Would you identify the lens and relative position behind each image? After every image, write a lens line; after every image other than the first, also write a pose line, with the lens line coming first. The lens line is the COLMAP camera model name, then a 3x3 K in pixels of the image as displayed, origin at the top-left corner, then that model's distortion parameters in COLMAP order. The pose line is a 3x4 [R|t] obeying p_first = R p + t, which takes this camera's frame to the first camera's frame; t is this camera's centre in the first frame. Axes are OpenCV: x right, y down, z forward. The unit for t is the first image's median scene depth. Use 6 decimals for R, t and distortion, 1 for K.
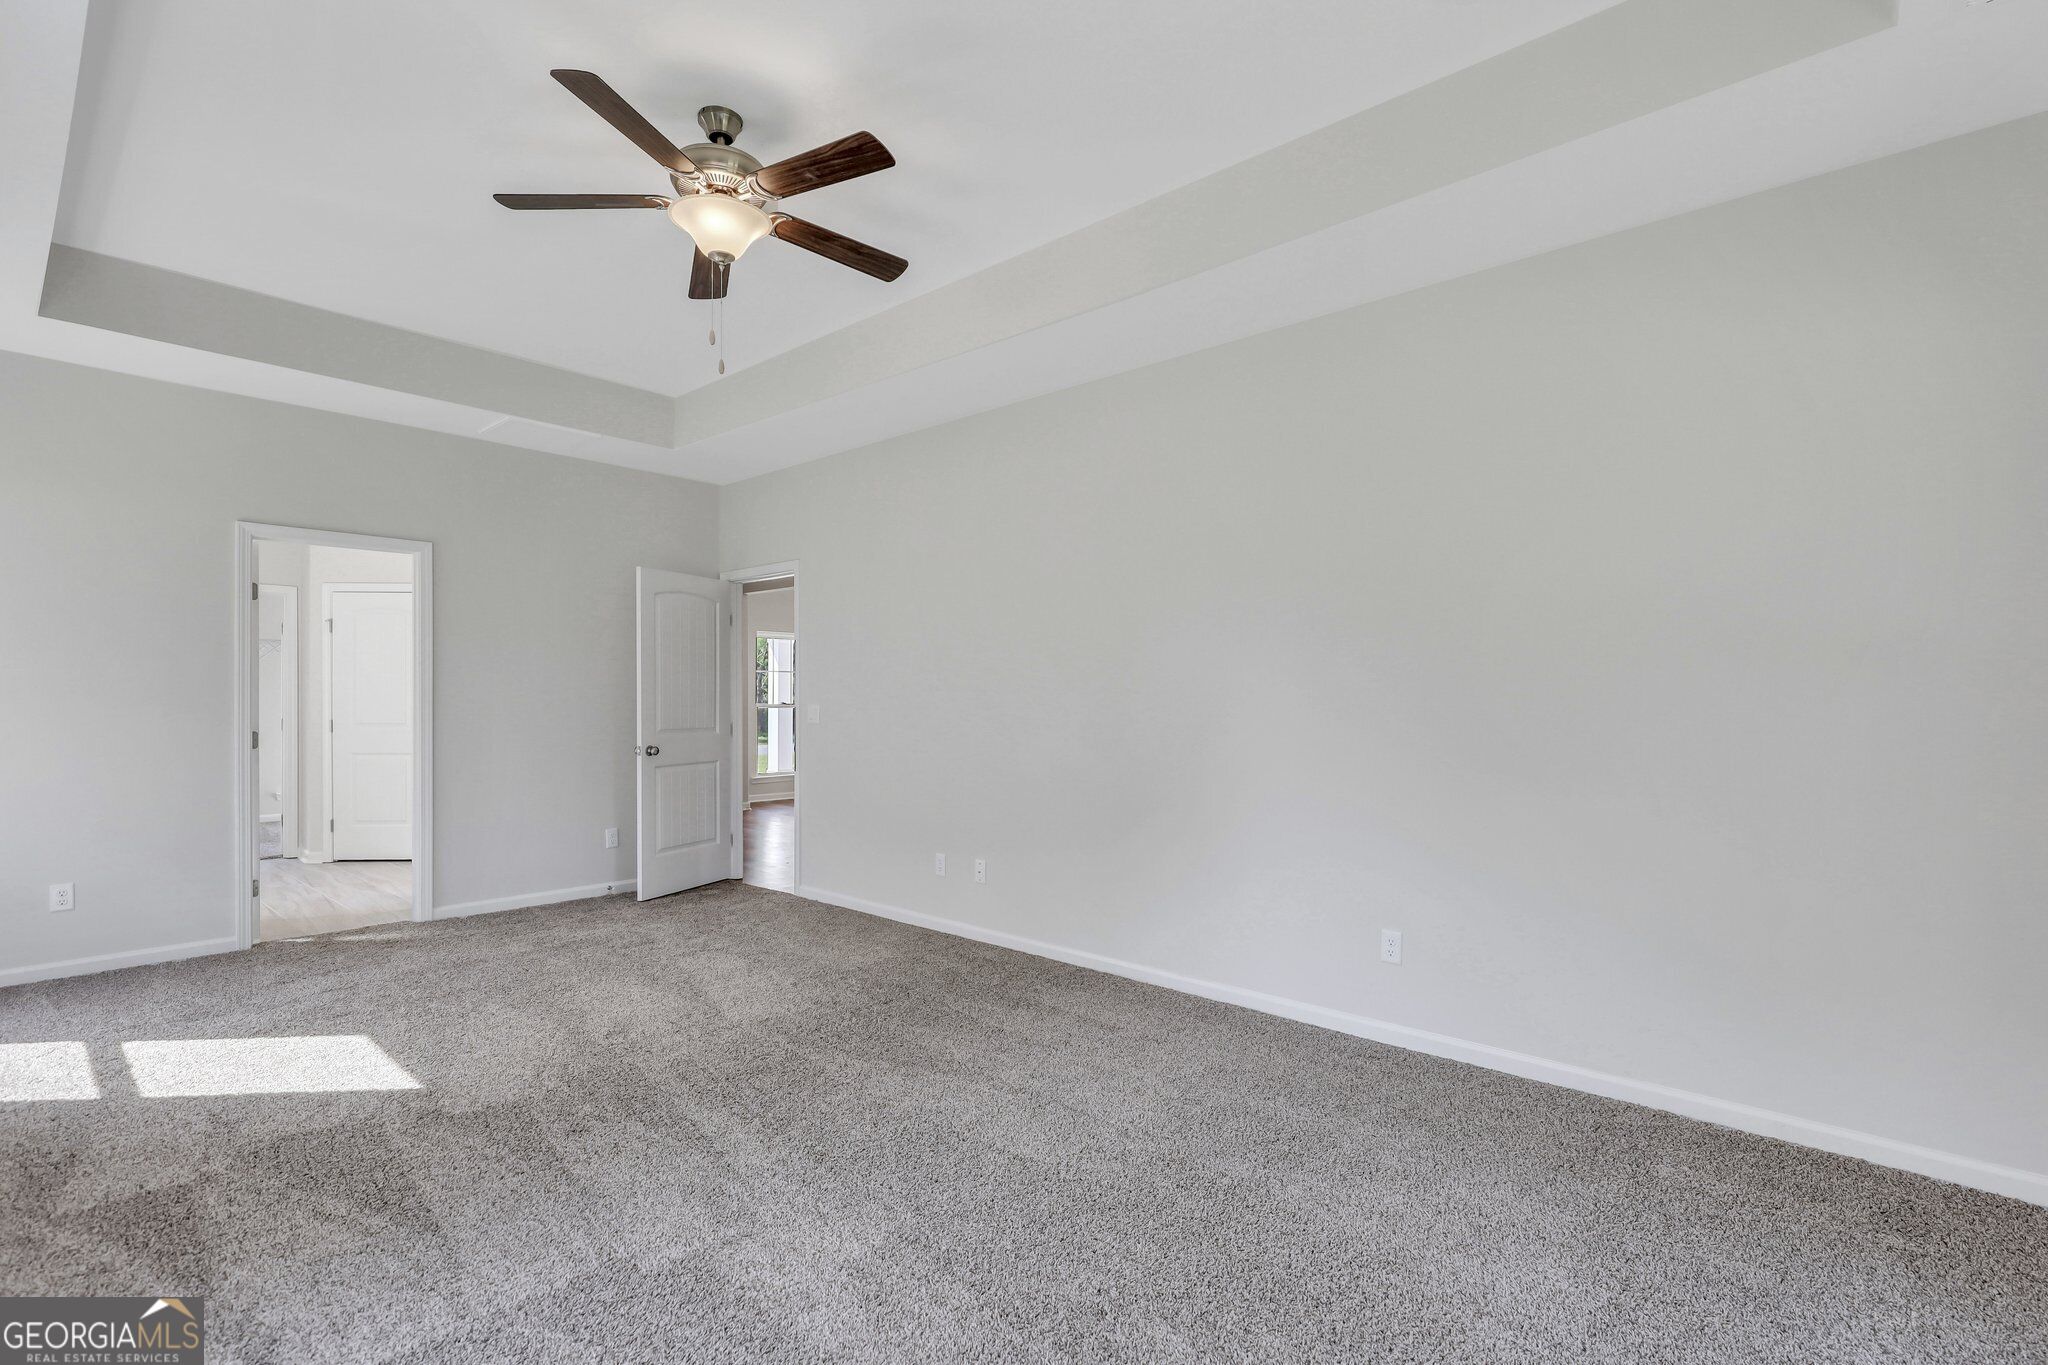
lens RADIAL K [[948.4, 0, 1034.7], [0, 948.4, 686.7], [0, 0, 1]] dist [0.005232, 0.001364]
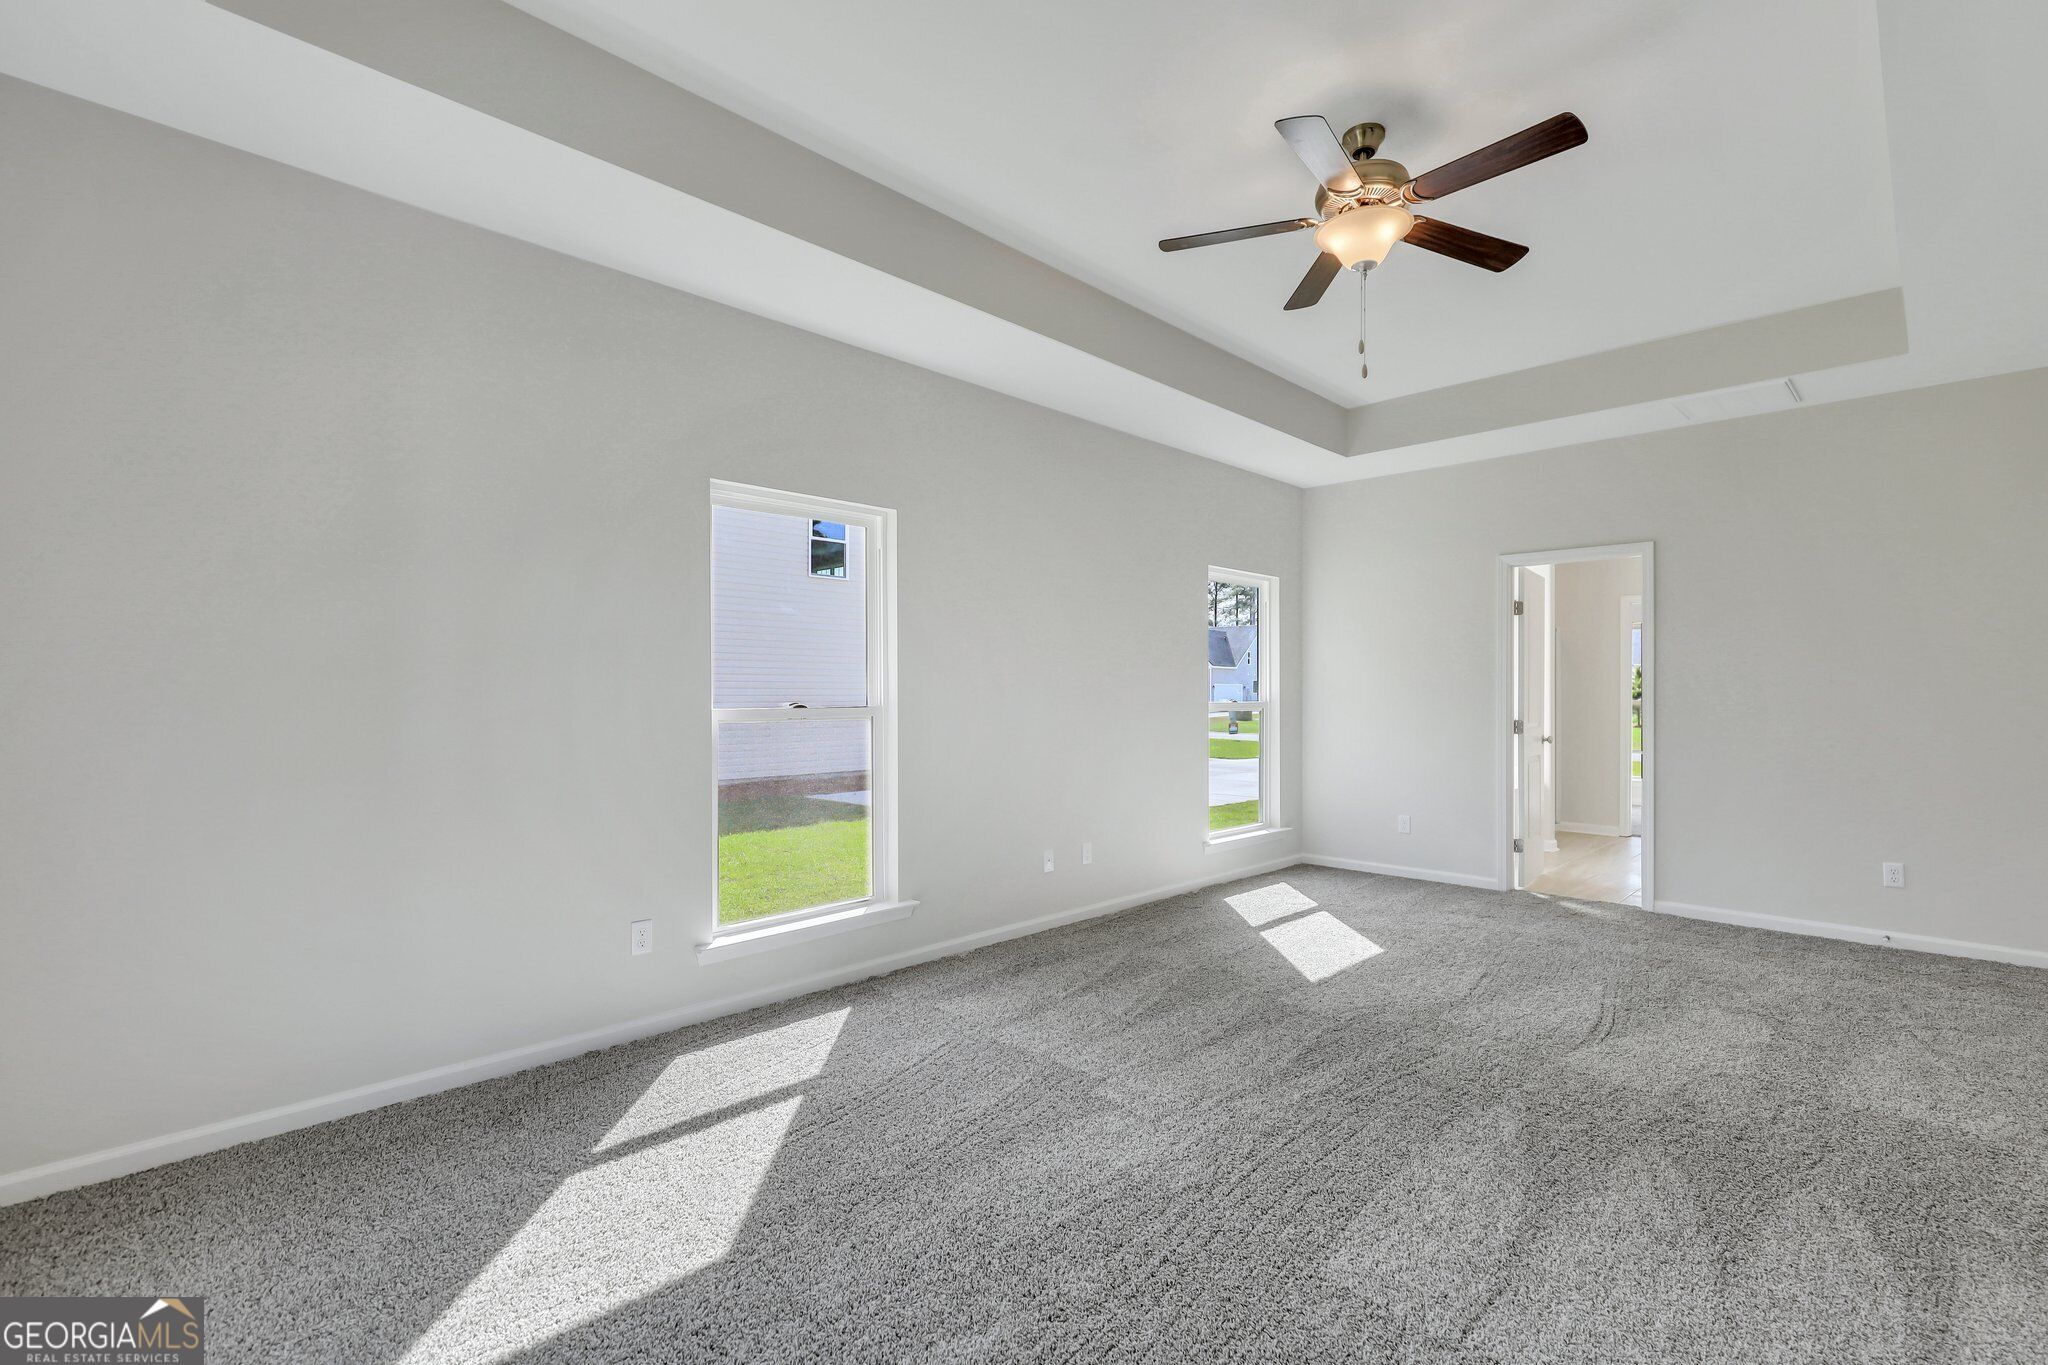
lens RADIAL K [[948.4, 0, 1037.0], [0, 948.4, 693.4], [0, 0, 1]] dist [0.005232, 0.001364]
pose [[-0.042583, 0.004276, -0.999084, 0.638988], [0.012296, 0.999917, 0.003755, 0.002818], [0.999017, -0.012125, -0.042632, 0.607764]]
